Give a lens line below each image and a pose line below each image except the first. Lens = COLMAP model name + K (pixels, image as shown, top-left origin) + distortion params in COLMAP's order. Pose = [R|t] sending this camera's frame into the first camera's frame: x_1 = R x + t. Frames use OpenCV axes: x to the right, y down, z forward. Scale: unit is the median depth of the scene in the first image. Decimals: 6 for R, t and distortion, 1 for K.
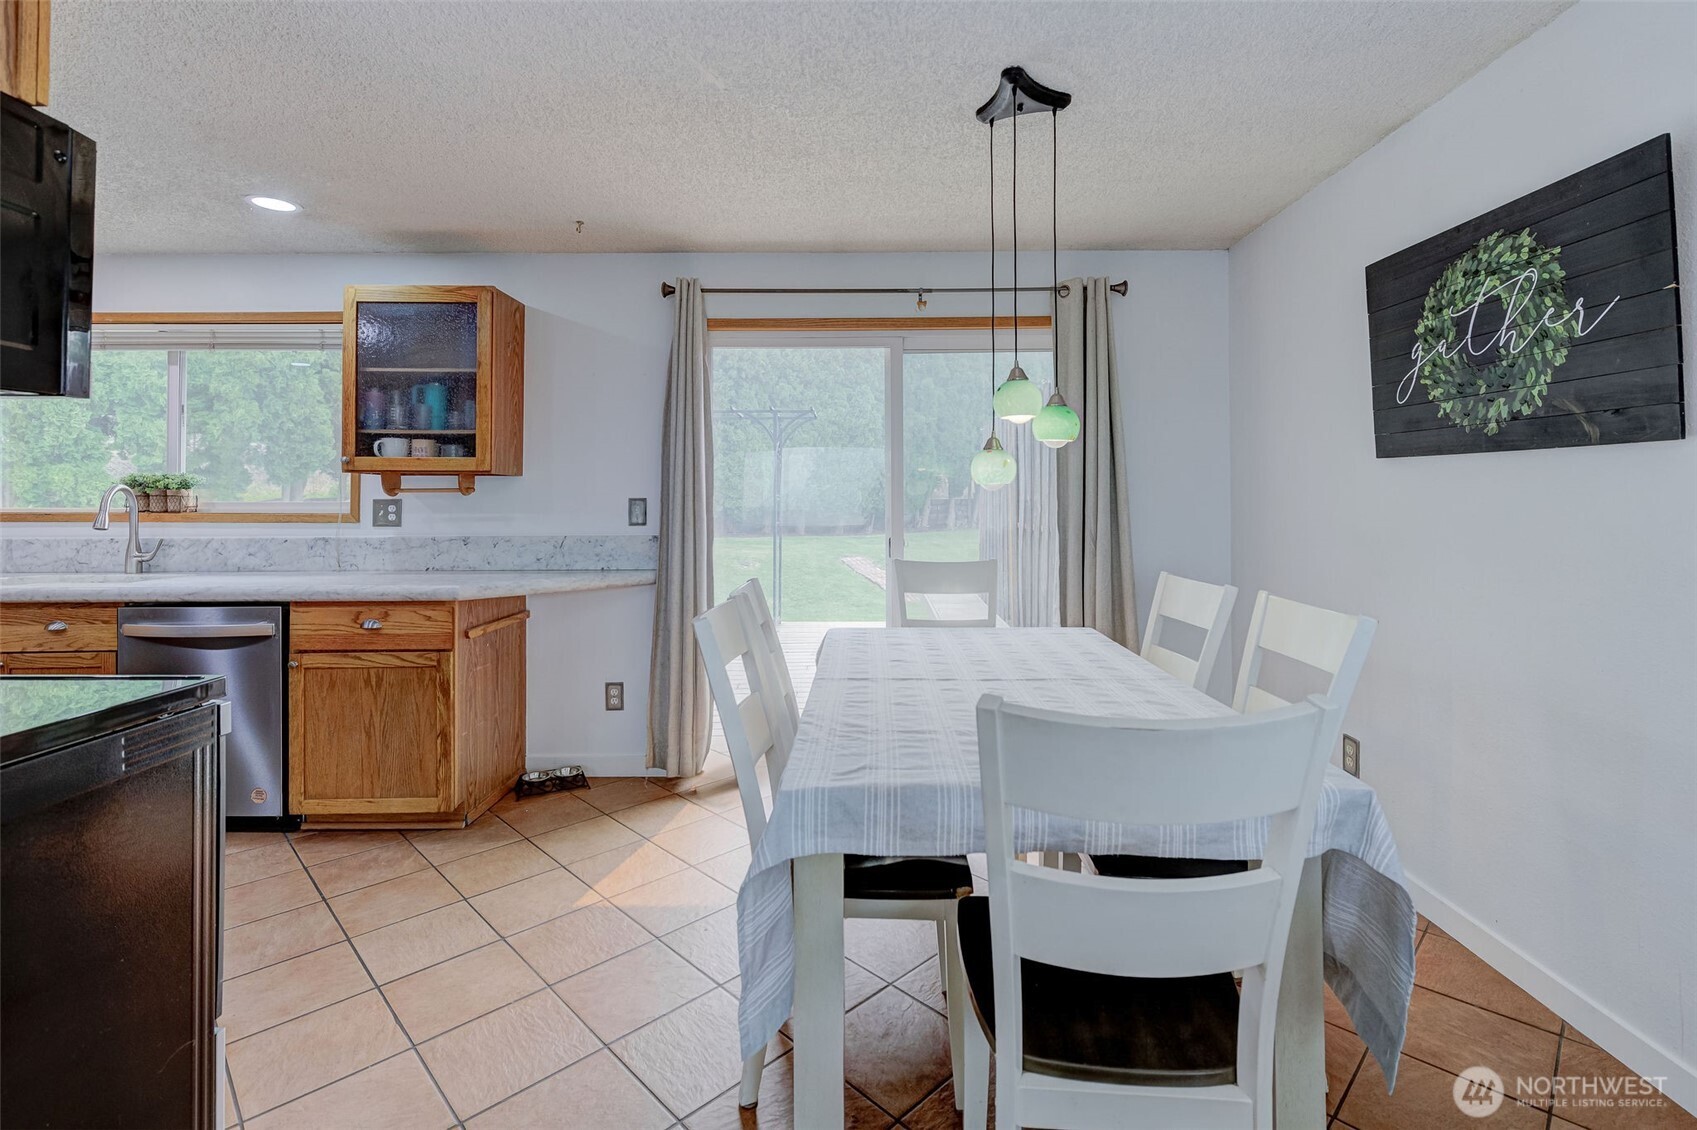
lens RADIAL K [[771.0, 0, 871.9], [0, 771.0, 494.0], [0, 0, 1]] dist [0.004729, -0.002075]
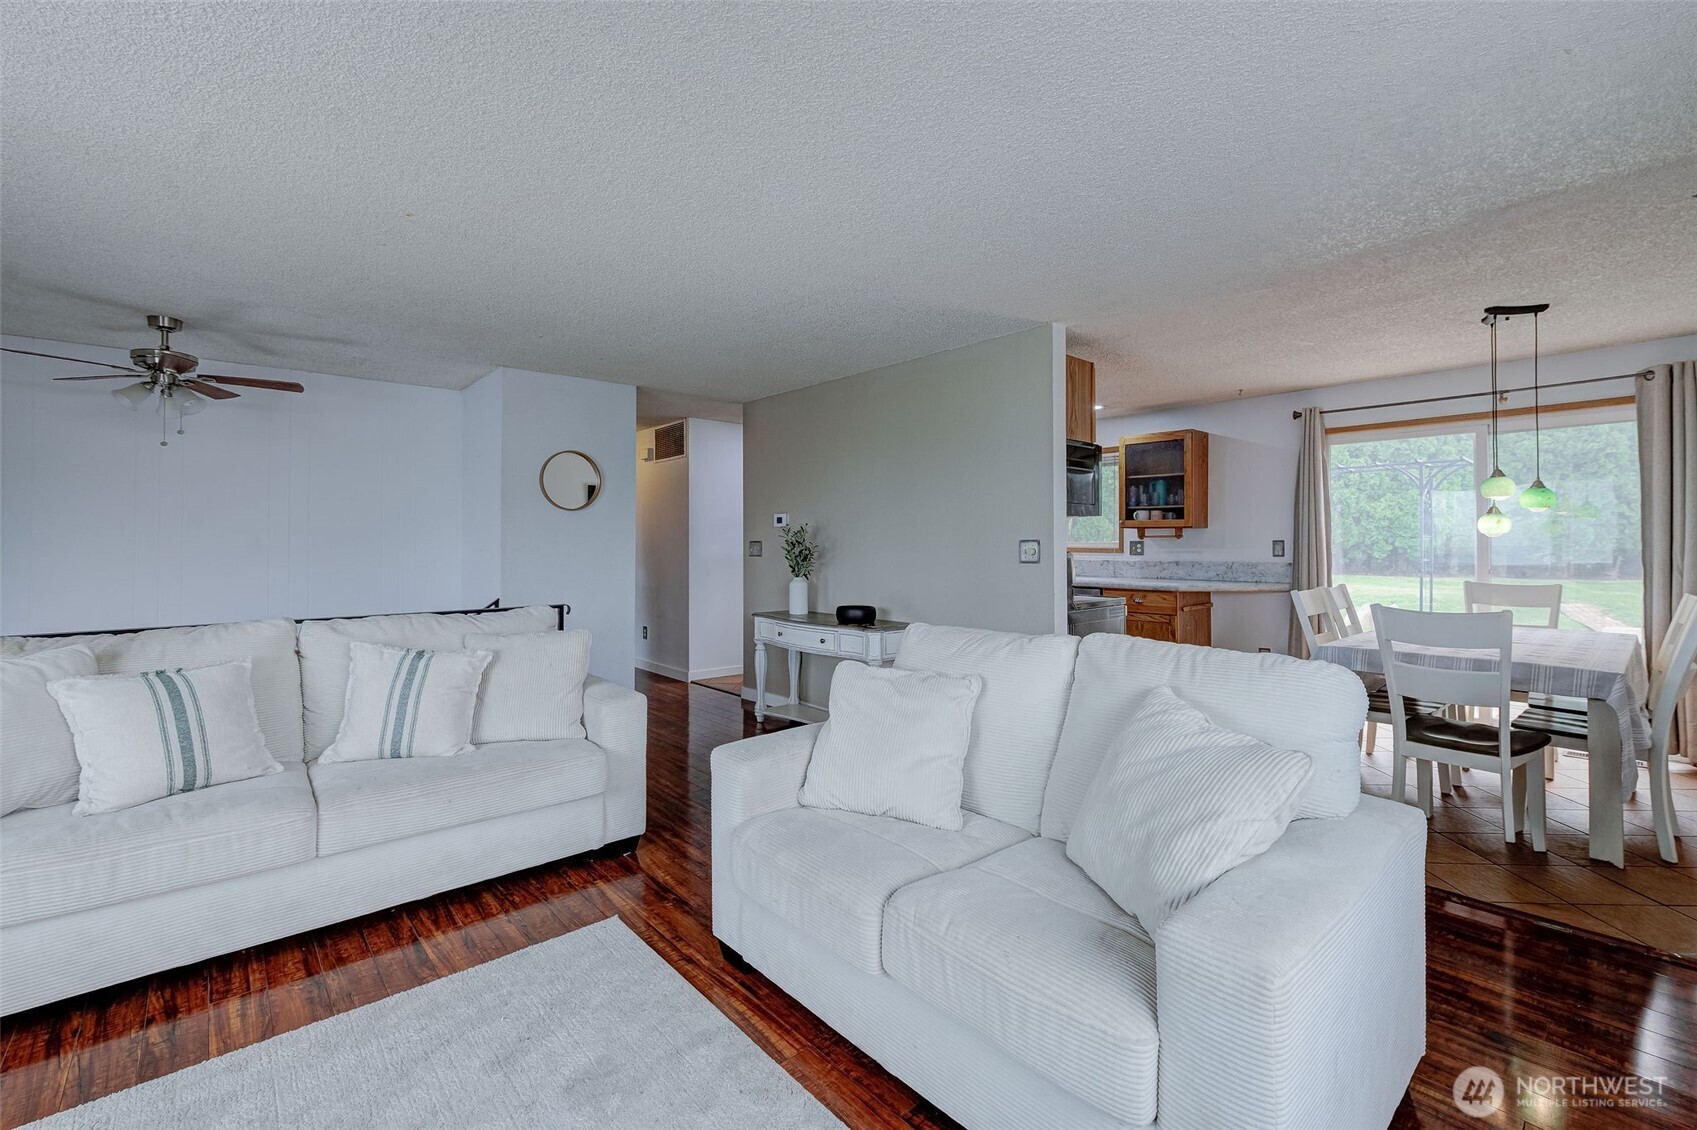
lens RADIAL K [[713.3, 0, 858.0], [0, 713.3, 533.7], [0, 0, 1]] dist [0.001407, -0.002890]
pose [[0.655270, -0.007975, -0.755353, 0.287955], [0.008631, 0.999958, -0.003070, -0.012883], [0.755345, -0.004508, 0.655311, -0.754943]]
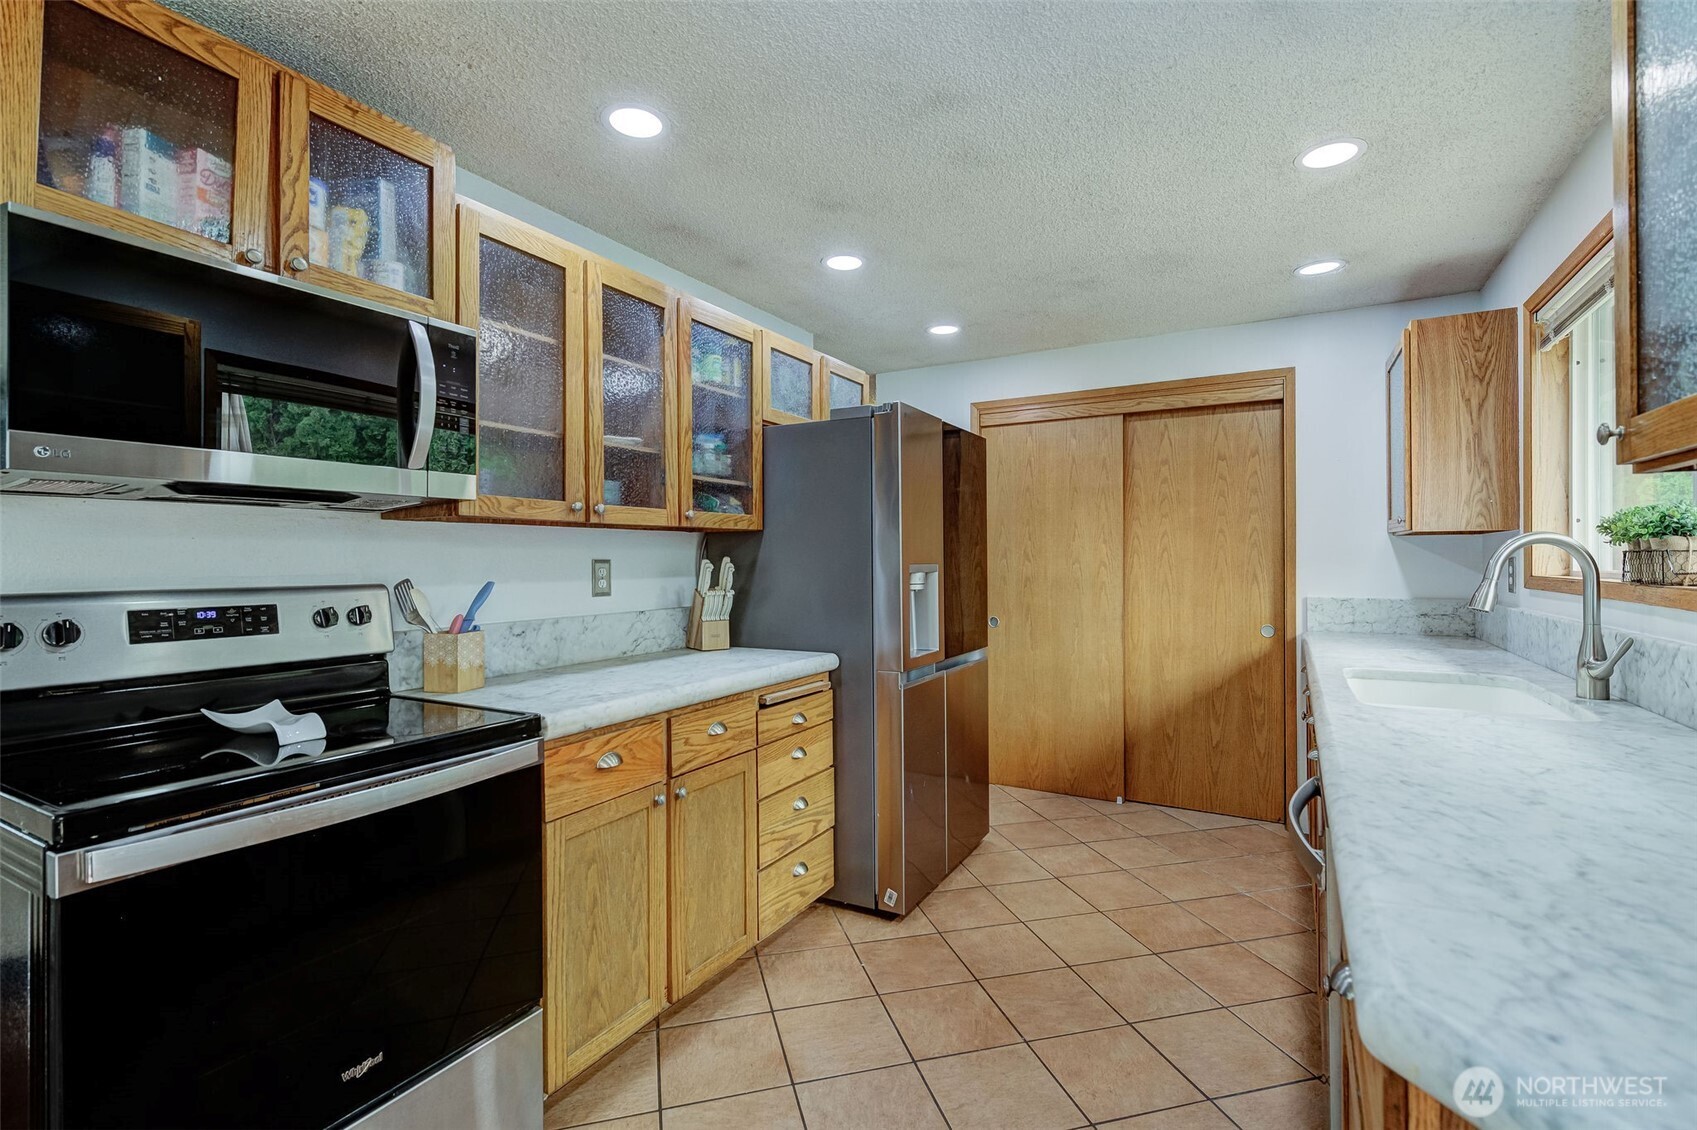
lens RADIAL K [[771.0, 0, 829.3], [0, 771.0, 554.4], [0, 0, 1]] dist [0.004729, -0.002075]
pose [[-0.508904, -0.004042, -0.860814, -0.246004], [0.014101, 0.999816, -0.013031, 0.004123], [0.860708, -0.018770, -0.508753, 0.848365]]
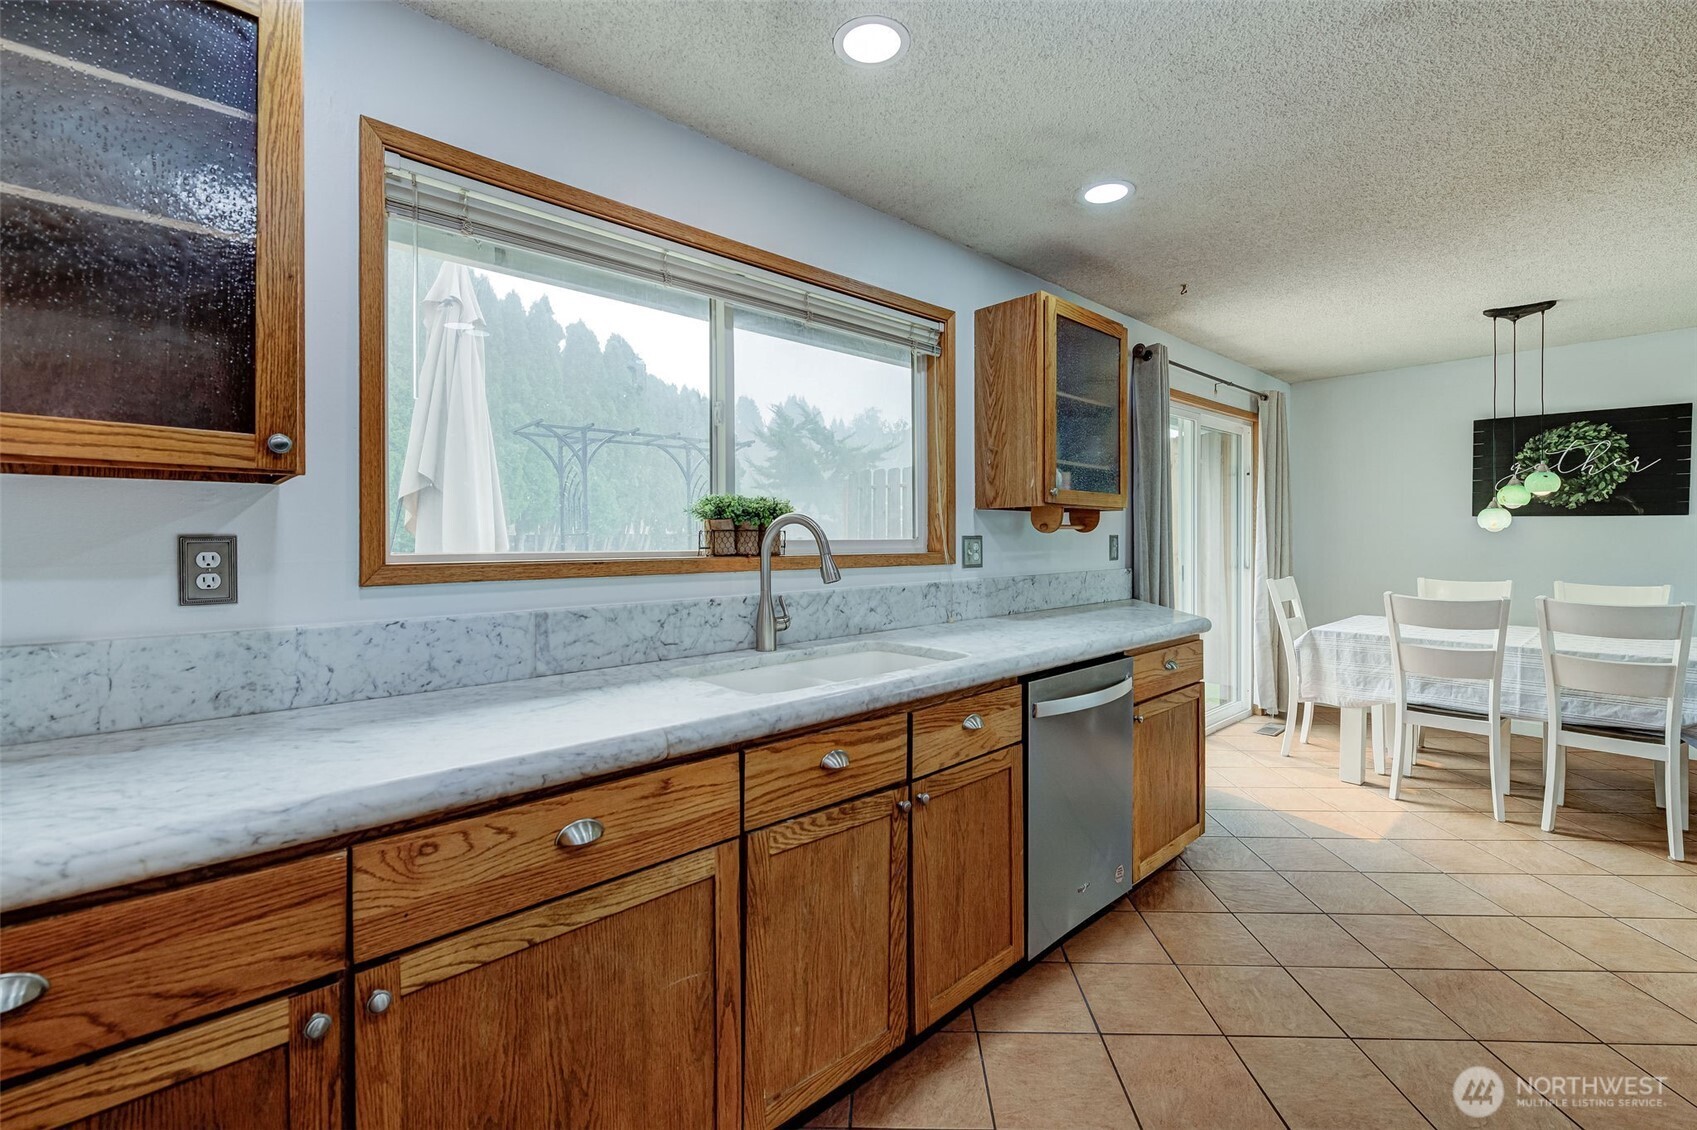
lens RADIAL K [[713.3, 0, 836.3], [0, 713.3, 560.3], [0, 0, 1]] dist [0.001407, -0.002890]
pose [[0.740463, -0.022406, 0.671724, -1.354983], [-0.007010, 0.999132, 0.041055, 0.002811], [-0.672061, -0.035109, 0.739663, 0.542617]]
